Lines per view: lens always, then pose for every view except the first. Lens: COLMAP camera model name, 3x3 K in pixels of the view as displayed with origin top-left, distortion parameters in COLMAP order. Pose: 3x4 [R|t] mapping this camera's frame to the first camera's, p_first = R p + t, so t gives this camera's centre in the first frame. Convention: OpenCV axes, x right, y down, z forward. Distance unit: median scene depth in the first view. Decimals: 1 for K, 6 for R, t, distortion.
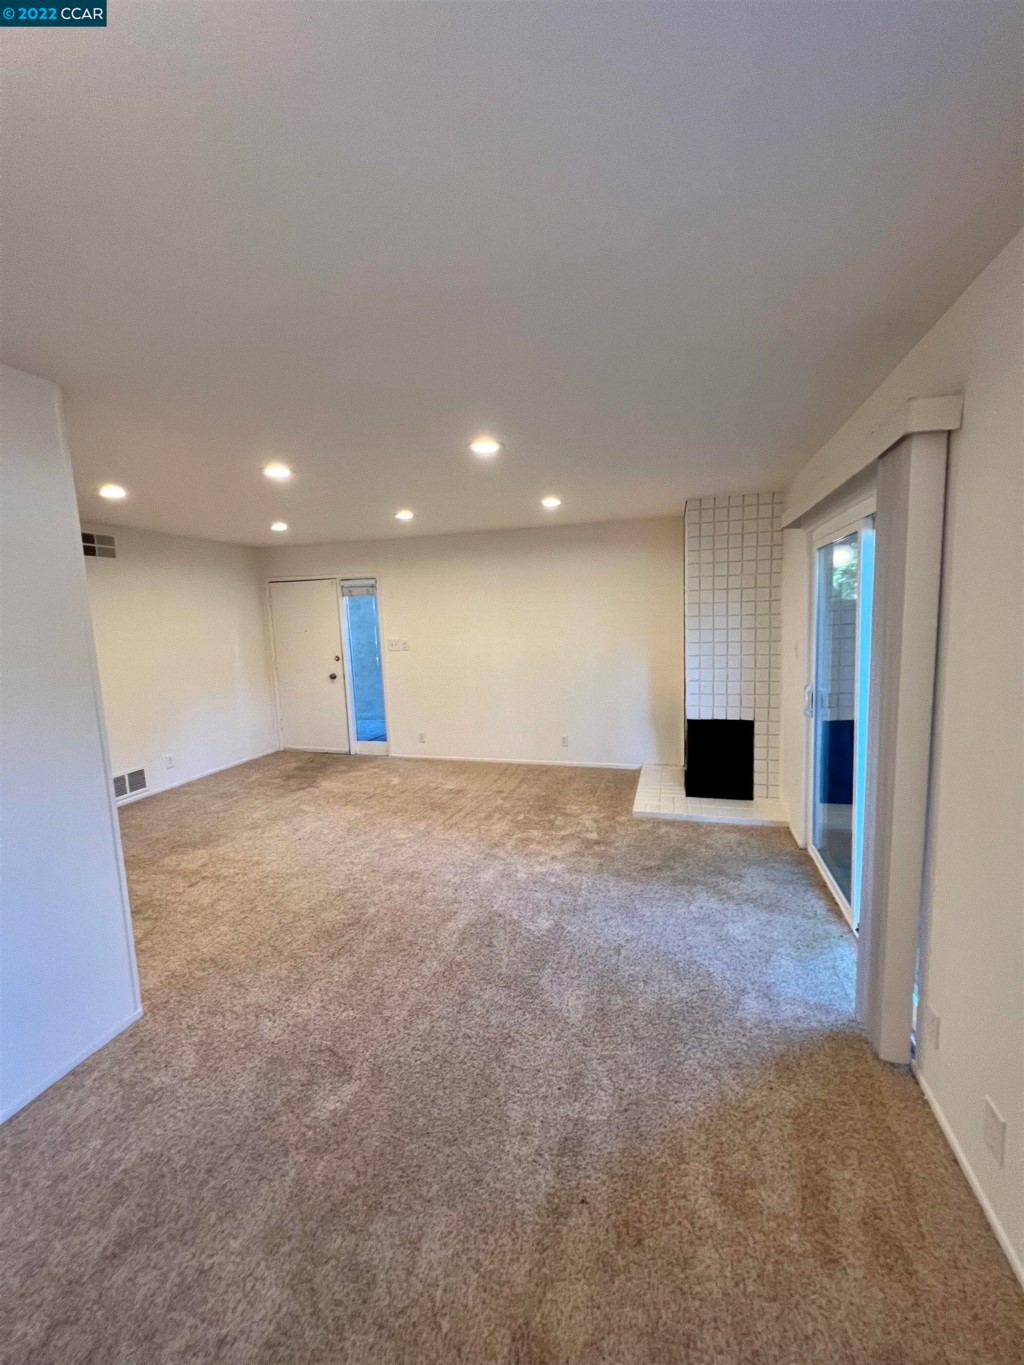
lens RADIAL K [[547.5, 0, 518.0], [0, 547.5, 677.3], [0, 0, 1]] dist [-0.000836, -0.000124]
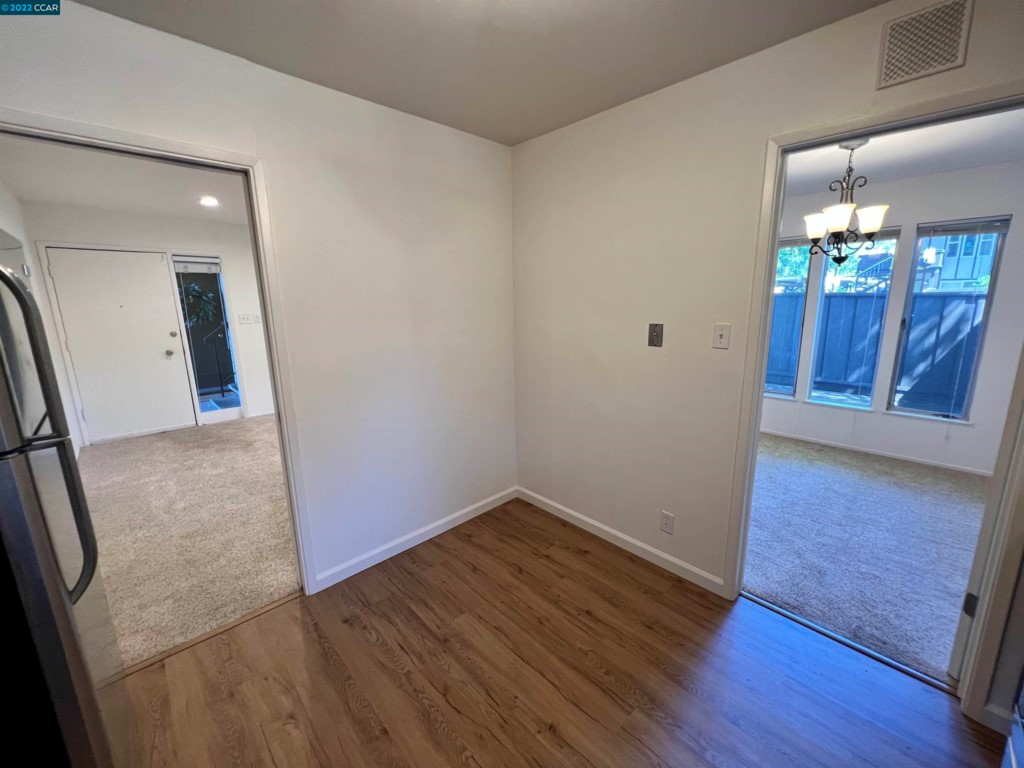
lens RADIAL K [[413.1, 0, 508.2], [0, 413.1, 380.7], [0, 0, 1]] dist [-0.002100, 0.000984]
pose [[0.506326, -0.147180, 0.849690, -0.880943], [0.101983, 0.988633, 0.110476, 0.037685], [-0.856291, 0.030717, 0.515580, 0.113665]]
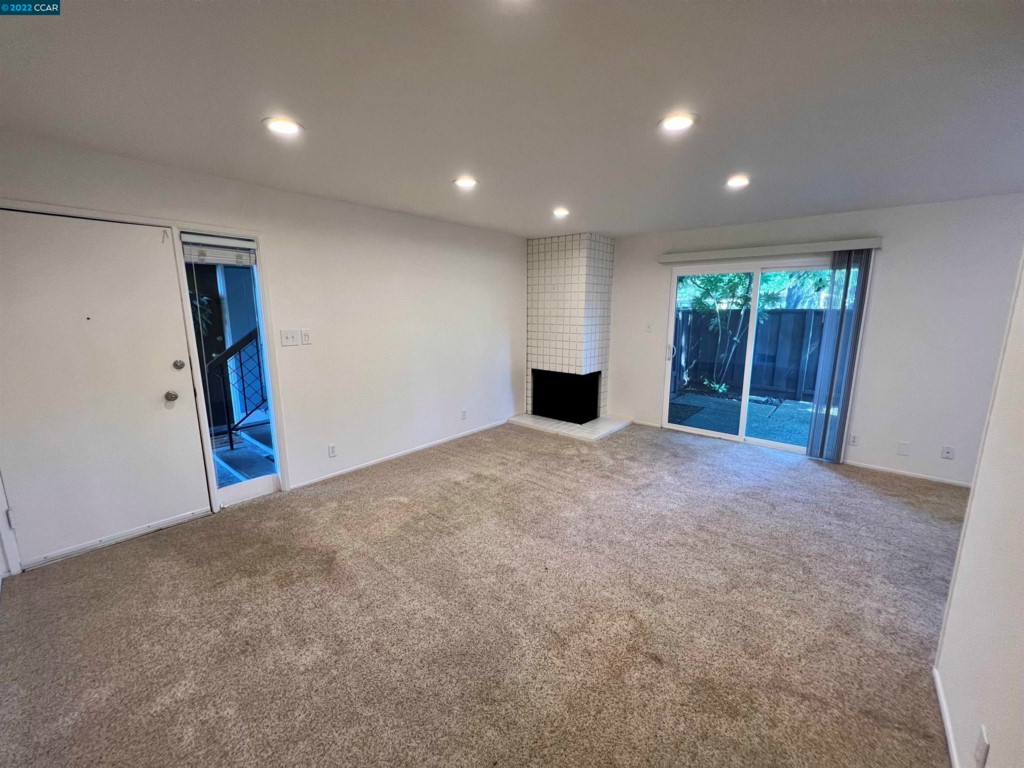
lens RADIAL K [[410.7, 0, 510.3], [0, 410.7, 381.8], [0, 0, 1]] dist [-0.000836, -0.000124]
pose [[0.417520, -0.130696, 0.899219, -0.761416], [0.090669, 0.990655, 0.101887, -0.038250], [-0.904133, 0.038991, 0.425469, 0.633462]]
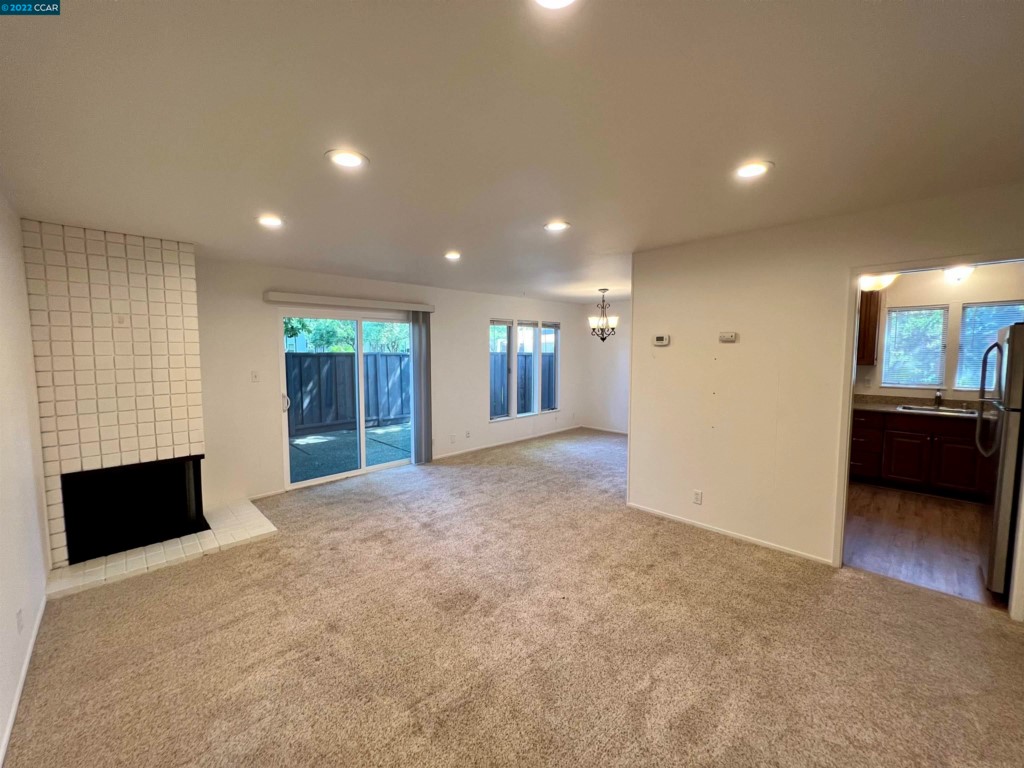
lens RADIAL K [[410.7, 0, 510.3], [0, 410.7, 381.8], [0, 0, 1]] dist [-0.000836, -0.000124]
pose [[-0.866864, -0.001937, 0.498540, -0.525253], [0.091102, 0.982539, 0.162226, -0.118178], [-0.490150, 0.186046, -0.851552, 1.239206]]
